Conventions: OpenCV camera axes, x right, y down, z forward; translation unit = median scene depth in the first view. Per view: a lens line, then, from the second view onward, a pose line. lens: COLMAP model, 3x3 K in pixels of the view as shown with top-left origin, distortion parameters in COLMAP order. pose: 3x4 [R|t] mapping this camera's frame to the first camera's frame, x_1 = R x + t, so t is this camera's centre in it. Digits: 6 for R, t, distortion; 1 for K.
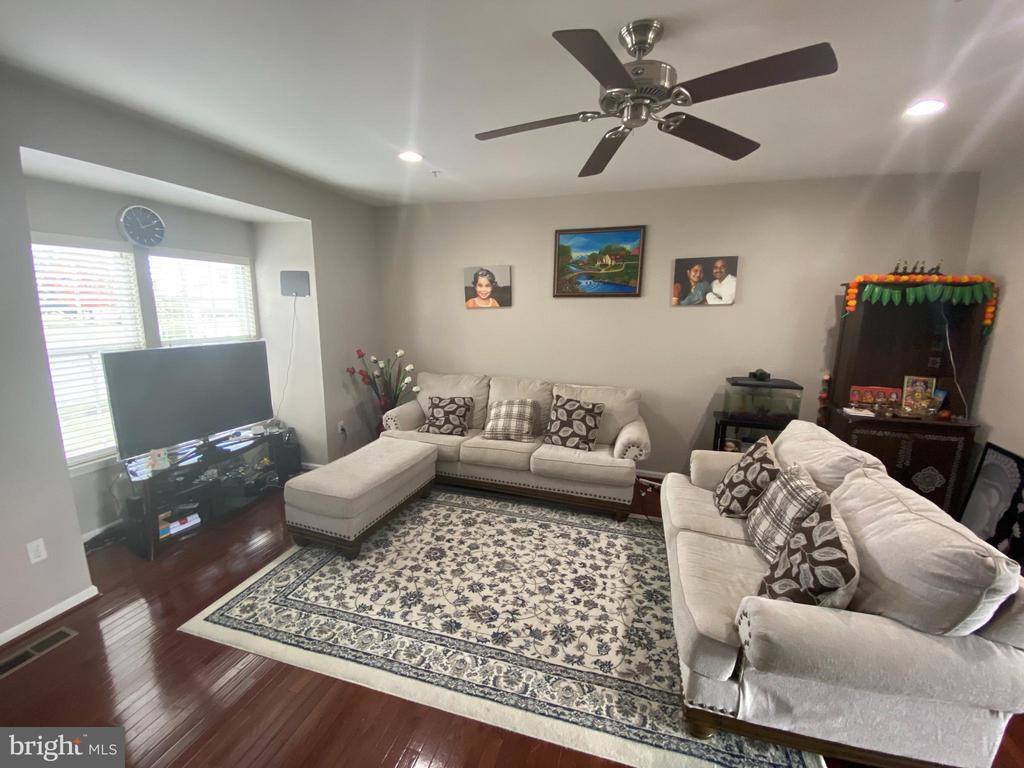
lens RADIAL K [[416.9, 0, 506.9], [0, 416.9, 387.6], [0, 0, 1]] dist [0.020094, -0.000540]
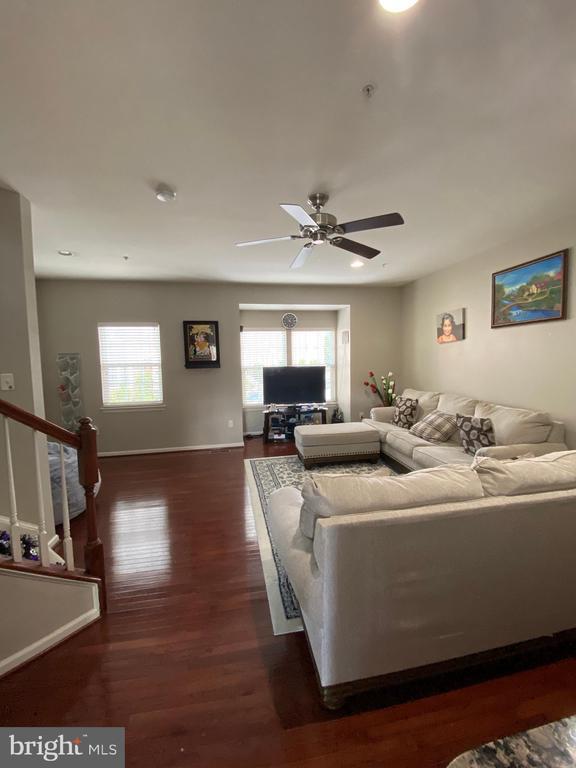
lens RADIAL K [[312.7, 0, 285.9], [0, 312.7, 382.3], [0, 0, 1]] dist [0.020094, -0.000540]
pose [[0.466696, 0.042752, -0.883384, 0.658355], [-0.132128, 0.990992, -0.021844, 0.030357], [0.874493, 0.126914, 0.468141, 0.098615]]
